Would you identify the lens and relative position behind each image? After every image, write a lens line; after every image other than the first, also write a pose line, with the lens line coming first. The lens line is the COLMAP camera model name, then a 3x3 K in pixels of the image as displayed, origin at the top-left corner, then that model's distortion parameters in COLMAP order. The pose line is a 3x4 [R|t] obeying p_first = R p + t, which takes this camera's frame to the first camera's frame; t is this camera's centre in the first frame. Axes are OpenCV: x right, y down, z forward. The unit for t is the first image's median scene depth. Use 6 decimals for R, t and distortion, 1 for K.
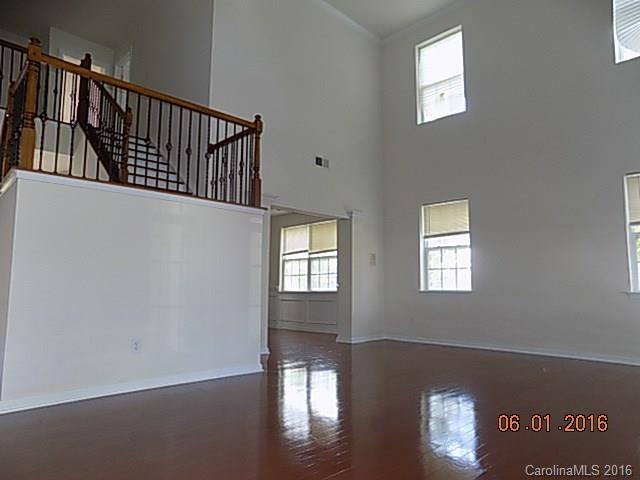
lens RADIAL K [[420.9, 0, 326.3], [0, 420.9, 240.0], [0, 0, 1]] dist [-0.060456, 0.025551]
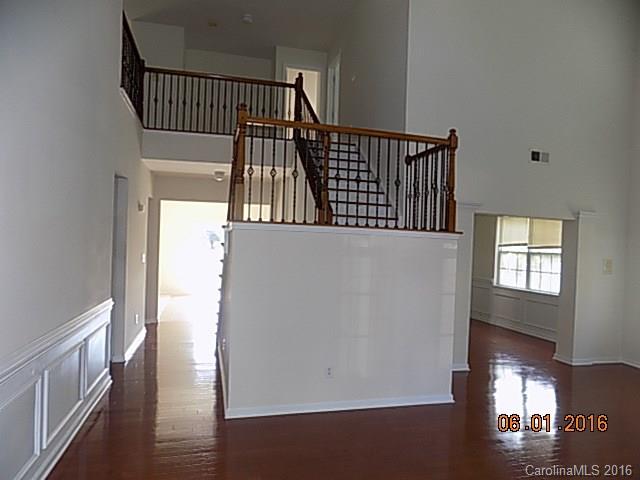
lens RADIAL K [[420.9, 0, 322.1], [0, 420.9, 246.1], [0, 0, 1]] dist [-0.060456, 0.025551]
pose [[0.860018, 0.030851, -0.509329, 0.041057], [0.025297, 0.994365, 0.102944, -0.096314], [0.509635, -0.101418, 0.854392, 0.035278]]
